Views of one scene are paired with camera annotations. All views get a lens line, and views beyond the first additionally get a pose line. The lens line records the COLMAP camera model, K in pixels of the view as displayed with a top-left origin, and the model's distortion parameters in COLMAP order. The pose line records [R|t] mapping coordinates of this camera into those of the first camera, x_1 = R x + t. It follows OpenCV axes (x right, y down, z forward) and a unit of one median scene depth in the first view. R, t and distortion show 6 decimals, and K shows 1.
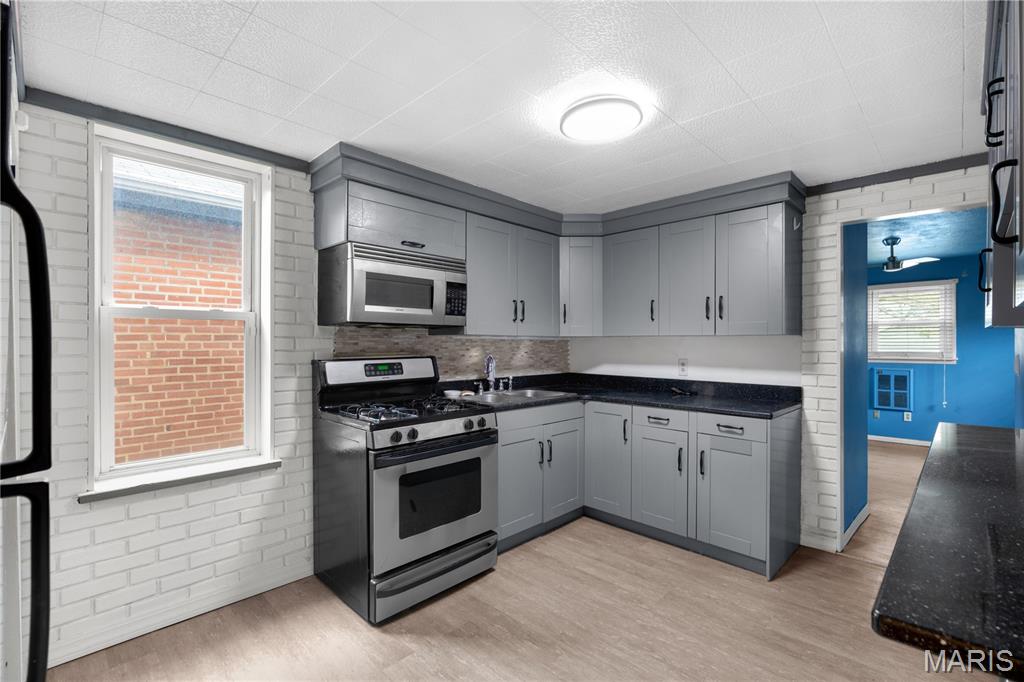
lens RADIAL K [[465.6, 0, 514.9], [0, 465.6, 337.4], [0, 0, 1]] dist [-0.000249, -0.000577]
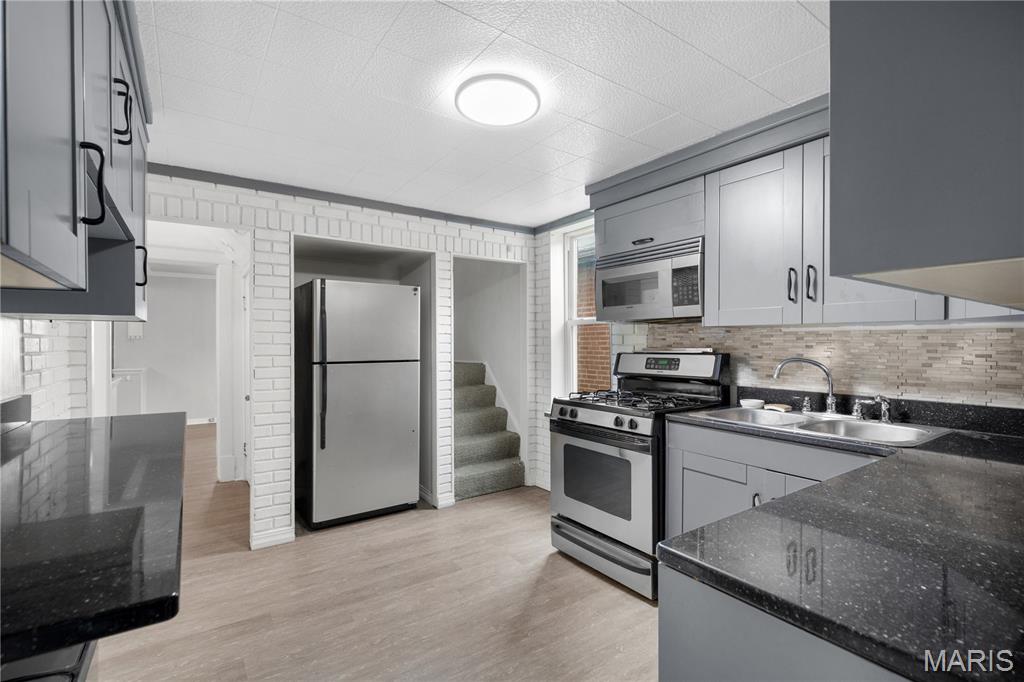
lens RADIAL K [[465.6, 0, 513.9], [0, 465.6, 339.4], [0, 0, 1]] dist [-0.000249, -0.000577]
pose [[-0.190674, -0.011145, -0.981590, 0.697872], [0.007277, 0.999892, -0.012767, 0.022125], [0.981626, -0.009577, -0.190573, 0.764342]]
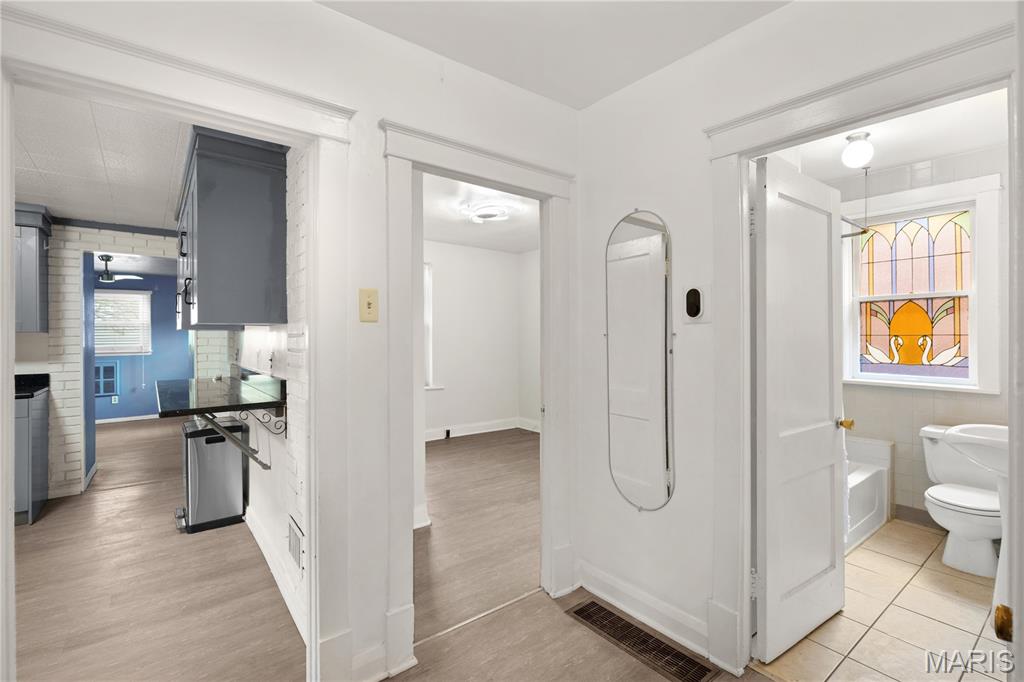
lens RADIAL K [[465.6, 0, 512.8], [0, 465.6, 337.4], [0, 0, 1]] dist [-0.000249, -0.000577]
pose [[0.137427, -0.006497, 0.990491, -0.470665], [0.001590, 0.999979, 0.006339, 0.002177], [-0.990511, 0.000704, 0.137434, -0.428581]]
